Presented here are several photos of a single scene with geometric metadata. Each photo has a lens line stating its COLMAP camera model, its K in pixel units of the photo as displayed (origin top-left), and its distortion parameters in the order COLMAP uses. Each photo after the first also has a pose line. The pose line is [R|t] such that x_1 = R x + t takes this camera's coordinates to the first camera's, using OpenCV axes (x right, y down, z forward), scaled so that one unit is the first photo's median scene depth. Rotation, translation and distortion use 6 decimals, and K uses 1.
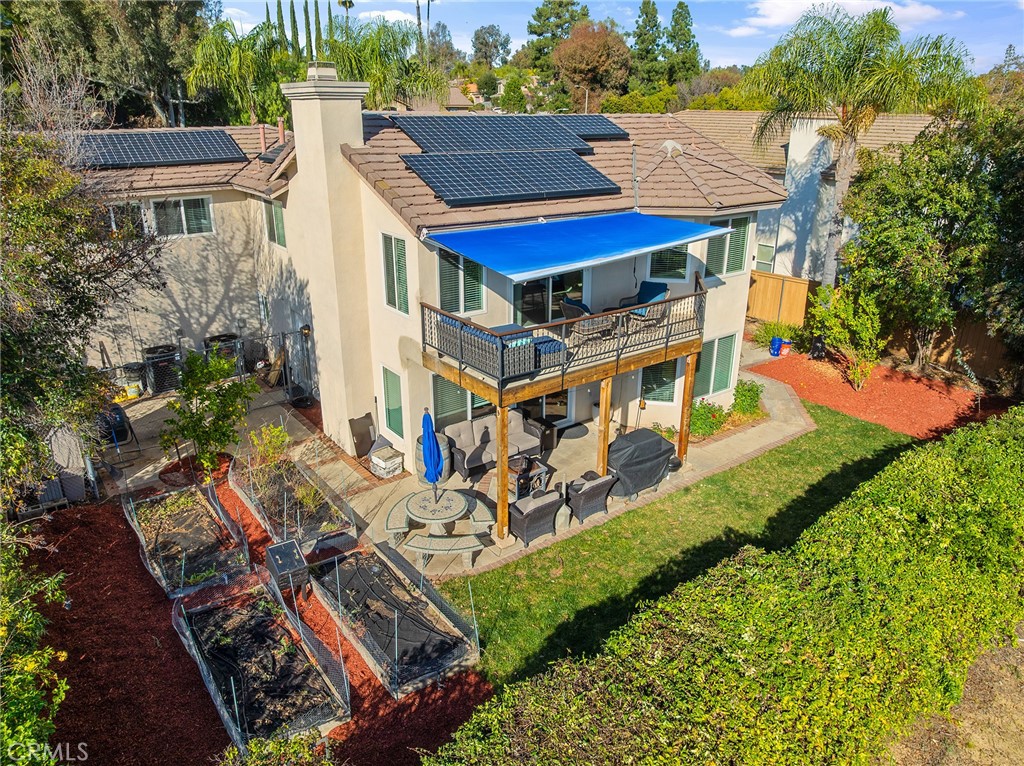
lens RADIAL K [[720.3, 0, 512.0], [0, 720.3, 383.0], [0, 0, 1]] dist [-0.037585, -0.006543]
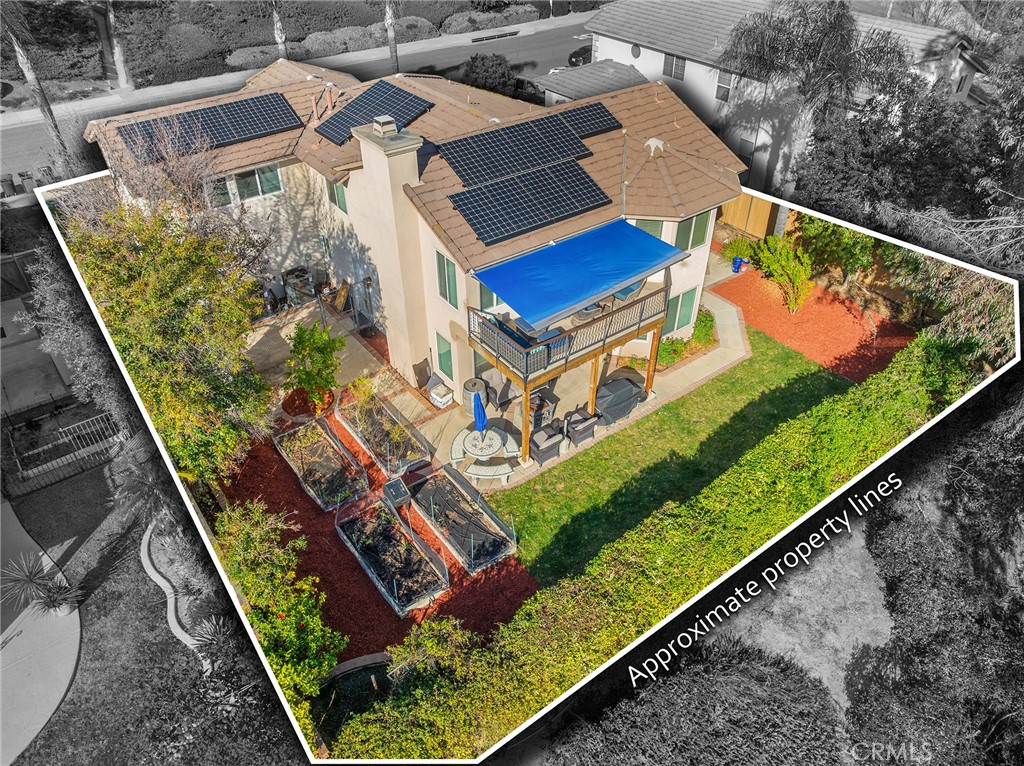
lens RADIAL K [[720.3, 0, 512.0], [0, 720.3, 383.0], [0, 0, 1]] dist [-0.037585, -0.006543]
pose [[0.999964, -0.008139, 0.002326, -0.039787], [0.007033, 0.951748, 0.306800, -0.379112], [-0.004711, -0.306772, 0.951771, -0.381735]]
